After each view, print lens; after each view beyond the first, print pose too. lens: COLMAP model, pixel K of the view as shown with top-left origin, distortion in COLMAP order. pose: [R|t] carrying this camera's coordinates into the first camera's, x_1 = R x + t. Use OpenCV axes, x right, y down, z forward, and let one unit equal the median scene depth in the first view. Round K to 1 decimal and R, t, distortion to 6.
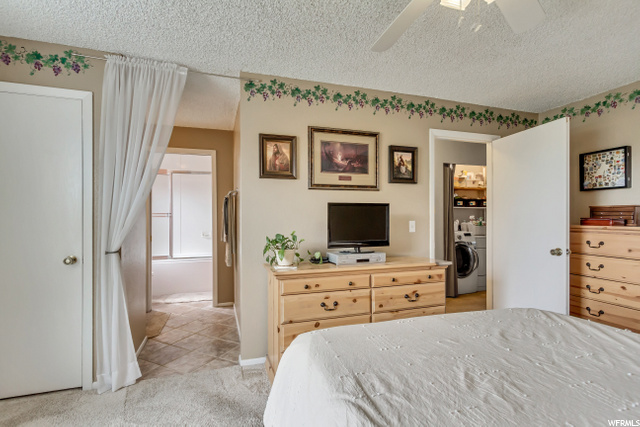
lens RADIAL K [[297.5, 0, 318.4], [0, 297.5, 215.9], [0, 0, 1]] dist [0.010799, -0.000220]
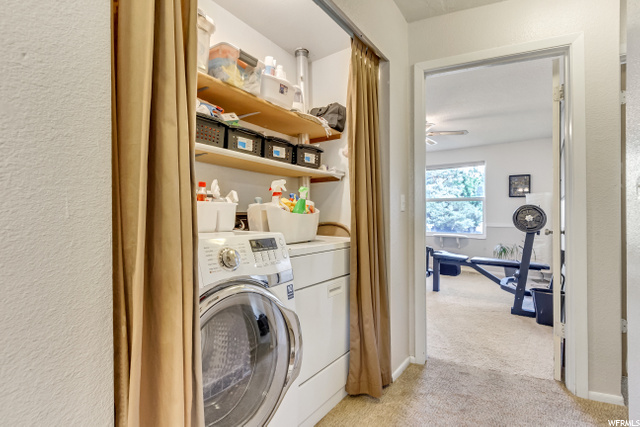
lens RADIAL K [[297.5, 0, 318.4], [0, 297.5, 215.9], [0, 0, 1]] dist [0.010799, -0.000220]
pose [[0.816108, 0.000489, 0.577899, 0.369021], [0.004786, 0.999960, -0.007606, 0.038735], [-0.577879, 0.008974, 0.816073, 0.723320]]
